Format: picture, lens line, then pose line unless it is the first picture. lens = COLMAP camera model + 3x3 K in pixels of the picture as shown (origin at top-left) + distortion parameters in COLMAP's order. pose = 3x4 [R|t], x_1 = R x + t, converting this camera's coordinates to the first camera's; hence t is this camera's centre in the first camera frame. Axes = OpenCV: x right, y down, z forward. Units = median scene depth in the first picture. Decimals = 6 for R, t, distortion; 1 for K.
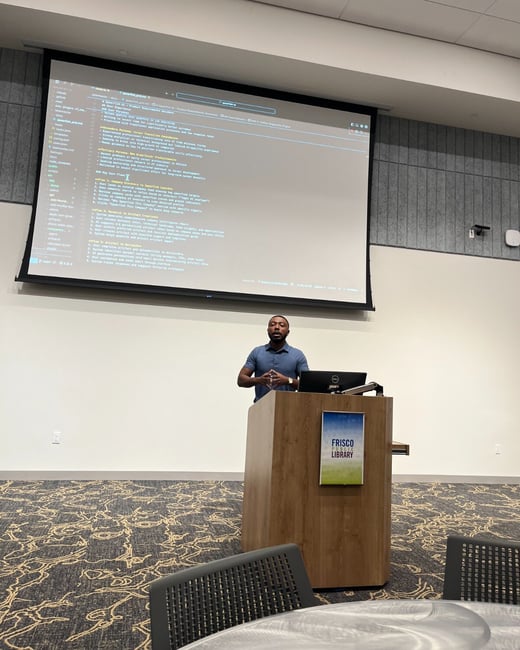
lens RADIAL K [[525.0, 0, 255.8], [0, 525.0, 303.8], [0, 0, 1]] dist [0.061080, -0.075376]
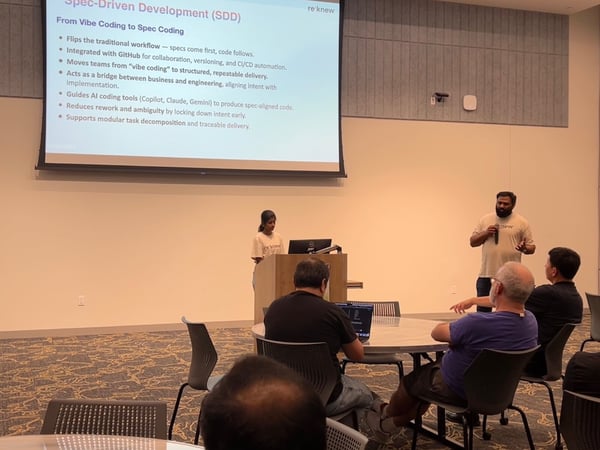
lens RADIAL K [[792.1, 0, 300.0], [0, 792.1, 225.0], [0, 0, 1]] dist [0.204483, -0.621448]
pose [[0.991334, -0.049036, 0.121869, -0.097828], [0.031494, 0.989379, 0.141907, -0.145097], [-0.127533, -0.136839, 0.982349, -0.758049]]
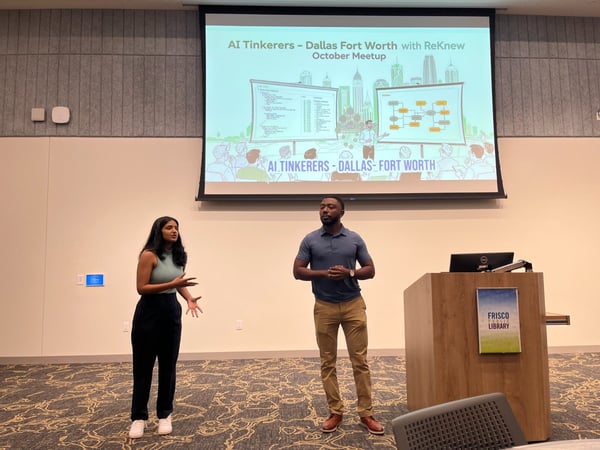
lens RADIAL K [[453.8, 0, 299.1], [0, 453.8, 228.4], [0, 0, 1]] dist [0.079487, -0.108102]
pose [[0.980027, -0.080901, -0.181666, -0.028562], [0.088234, 0.995565, 0.032640, 0.007314], [0.178220, -0.048017, 0.982818, -0.005035]]
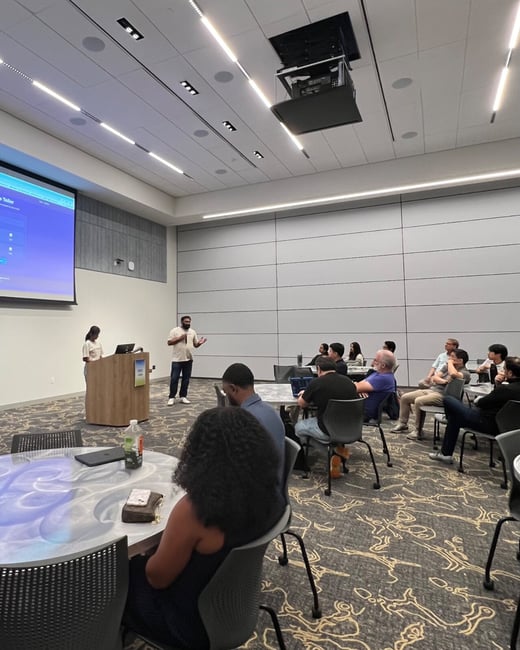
lens RADIAL K [[433.2, 0, 215.8], [0, 433.2, 299.8], [0, 0, 1]] dist [-0.004288, -0.002348]
pose [[0.646179, -0.004464, 0.763172, -0.669467], [-0.057898, 0.996814, 0.054853, -0.126801], [-0.760986, -0.079631, 0.643863, -0.362973]]
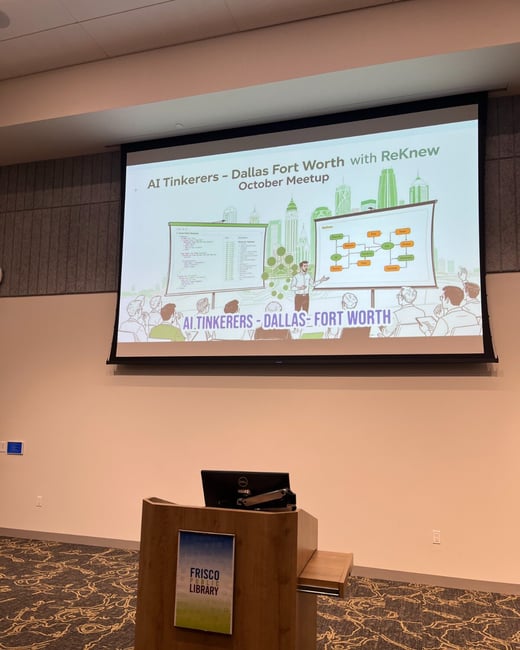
lens RADIAL K [[521.9, 0, 254.5], [0, 521.9, 353.8], [0, 0, 1]] dist [0.074153, -0.098340]
pose [[0.860479, -0.085186, -0.502314, 0.334755], [0.088518, 0.995925, -0.017263, -0.017802], [0.501738, -0.029609, 0.864513, 0.203165]]
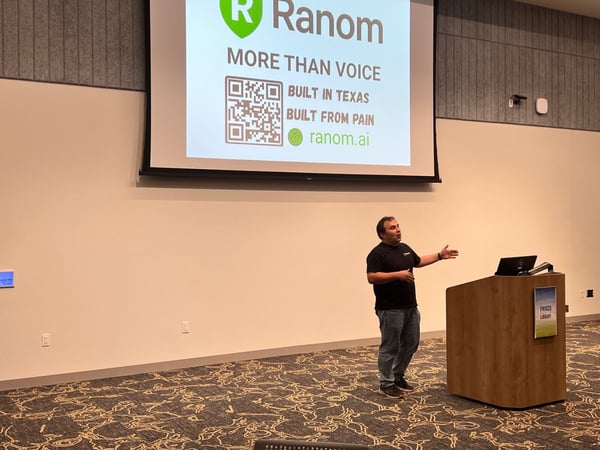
lens RADIAL K [[715.6, 0, 288.2], [0, 715.6, 215.7], [0, 0, 1]] dist [0.146926, -0.331028]
pose [[0.950924, -0.056517, 0.304220, -0.567188], [0.014235, 0.990127, 0.139448, -0.140830], [-0.309097, -0.128274, 0.942340, -0.315634]]
